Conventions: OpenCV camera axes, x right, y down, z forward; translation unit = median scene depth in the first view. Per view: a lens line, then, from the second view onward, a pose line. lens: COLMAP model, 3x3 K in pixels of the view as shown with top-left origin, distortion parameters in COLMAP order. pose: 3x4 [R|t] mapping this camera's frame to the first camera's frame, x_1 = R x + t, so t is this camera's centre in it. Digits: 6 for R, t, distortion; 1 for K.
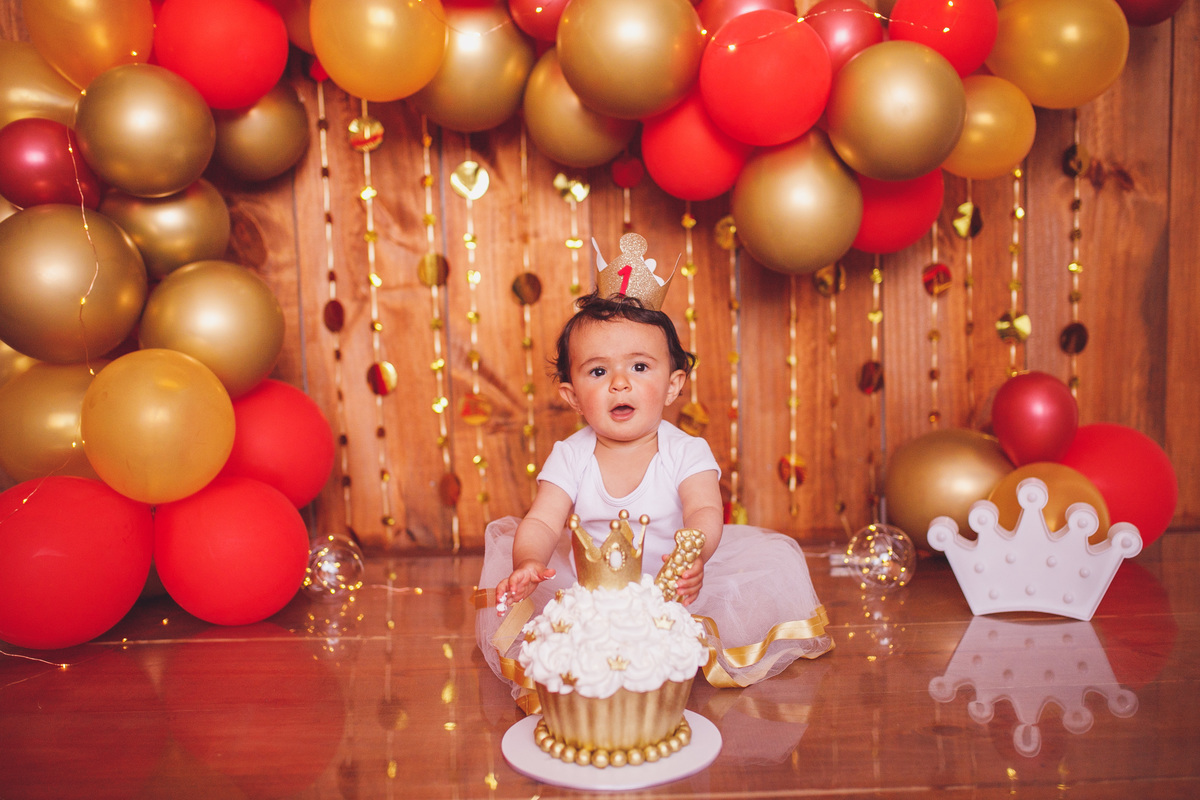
lens RADIAL K [[1204.7, 0, 644.2], [0, 1204.7, 399.9], [0, 0, 1]] dist [-0.022786, 0.014222]
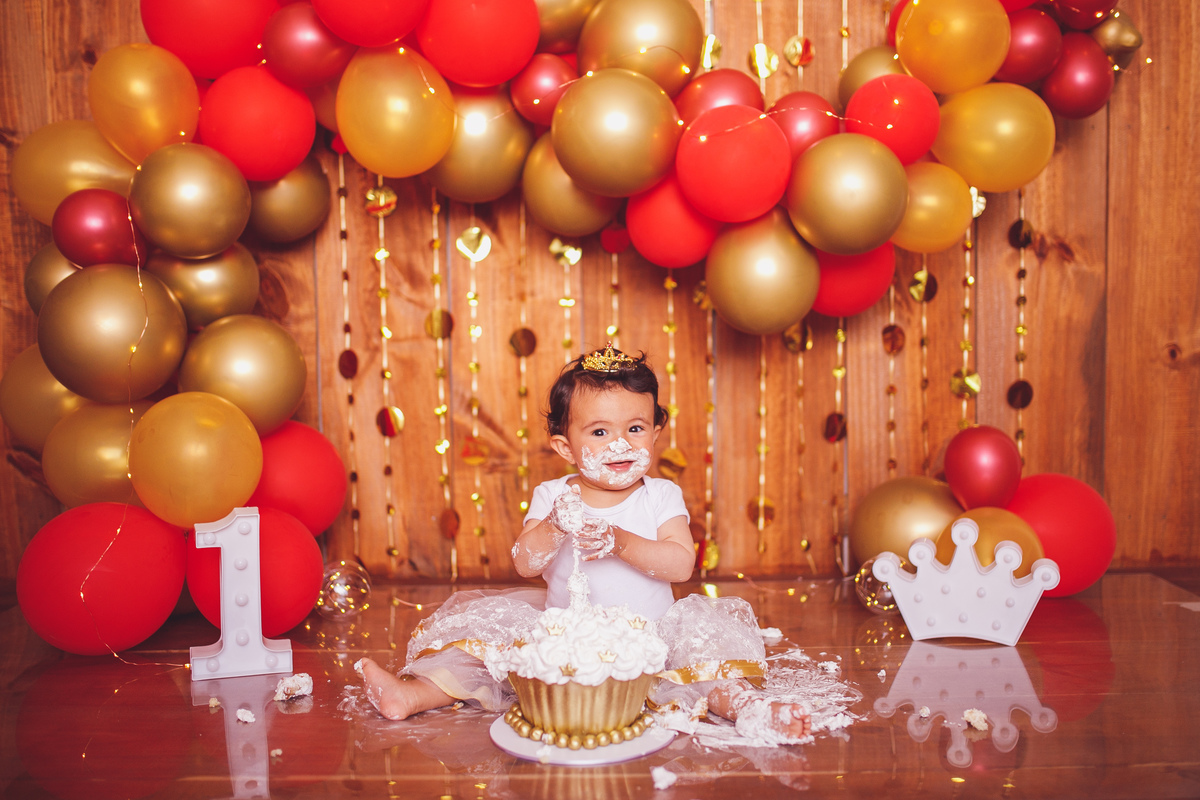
lens RADIAL K [[1244.4, 0, 647.9], [0, 1244.4, 401.2], [0, 0, 1]] dist [-0.018650, 0.011045]
pose [[0.999878, 0.015335, -0.002811, 0.020983], [-0.015436, 0.999078, -0.040053, 0.005586], [0.002194, 0.040092, 0.999194, -0.138060]]
